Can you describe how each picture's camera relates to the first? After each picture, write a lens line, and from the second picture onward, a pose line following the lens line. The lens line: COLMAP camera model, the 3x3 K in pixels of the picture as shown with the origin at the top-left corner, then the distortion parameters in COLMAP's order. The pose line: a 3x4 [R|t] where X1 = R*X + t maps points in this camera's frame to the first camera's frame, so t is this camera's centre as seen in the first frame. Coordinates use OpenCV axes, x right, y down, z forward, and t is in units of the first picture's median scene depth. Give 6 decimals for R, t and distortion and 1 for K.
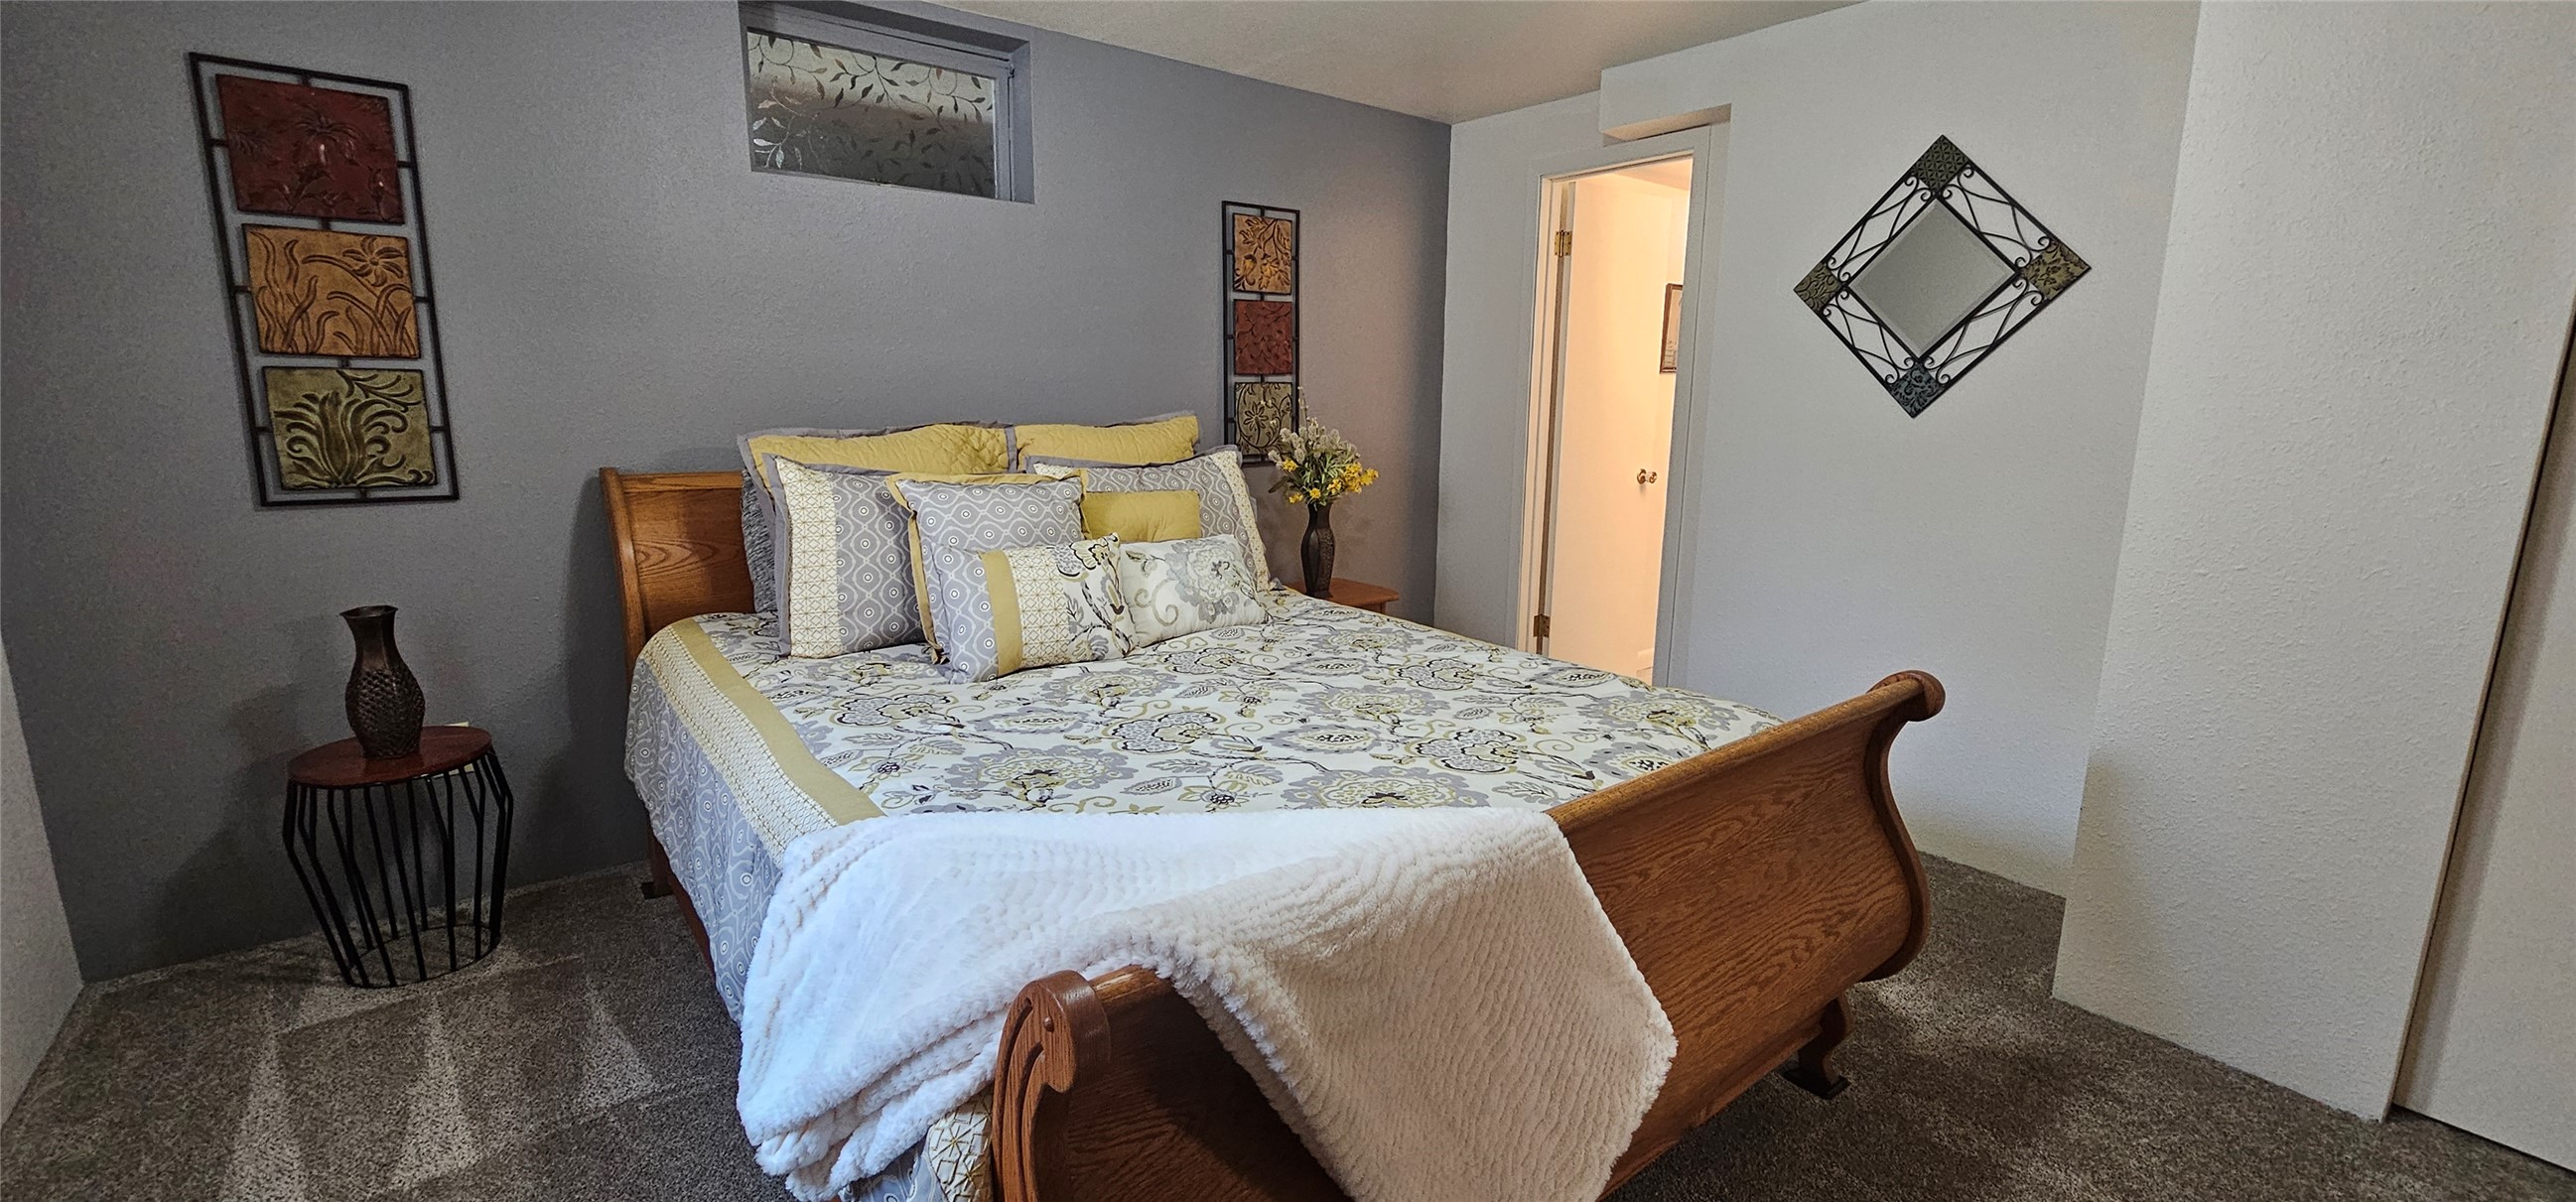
lens RADIAL K [[1067.9, 0, 1289.1], [0, 1067.9, 586.2], [0, 0, 1]] dist [-0.001245, 0.003123]
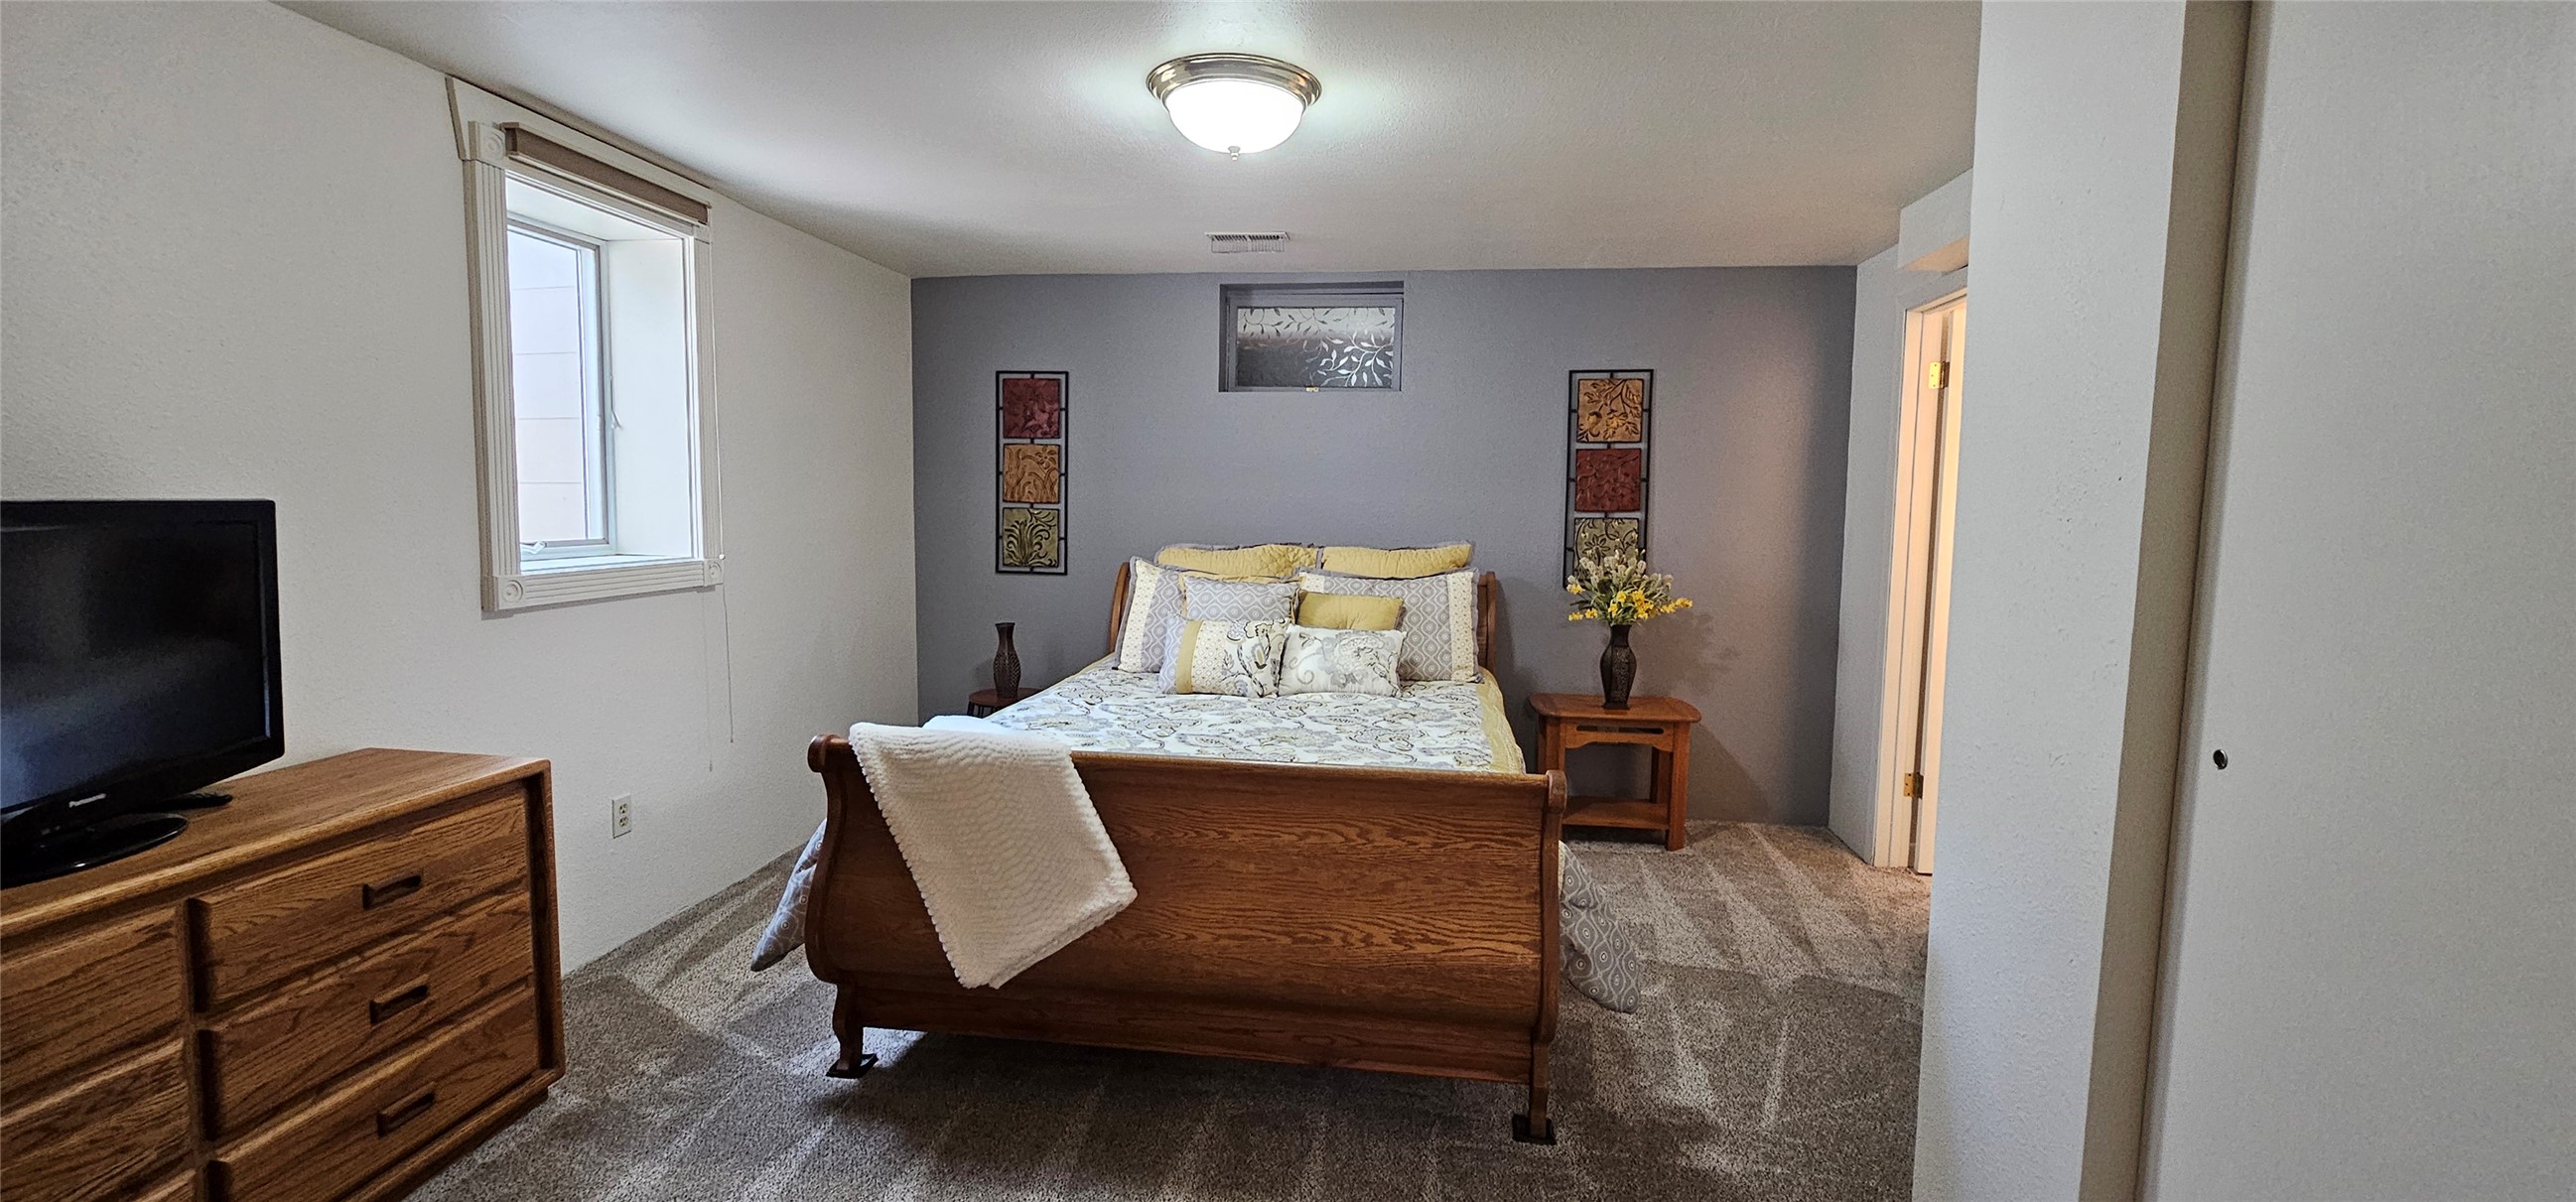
lens RADIAL K [[1067.9, 0, 1289.1], [0, 1067.9, 586.2], [0, 0, 1]] dist [-0.001245, 0.003123]
pose [[0.692121, 0.058814, -0.719381, 0.797372], [-0.138769, 0.988924, -0.052659, -0.013627], [0.708316, 0.136274, 0.692617, -0.043325]]
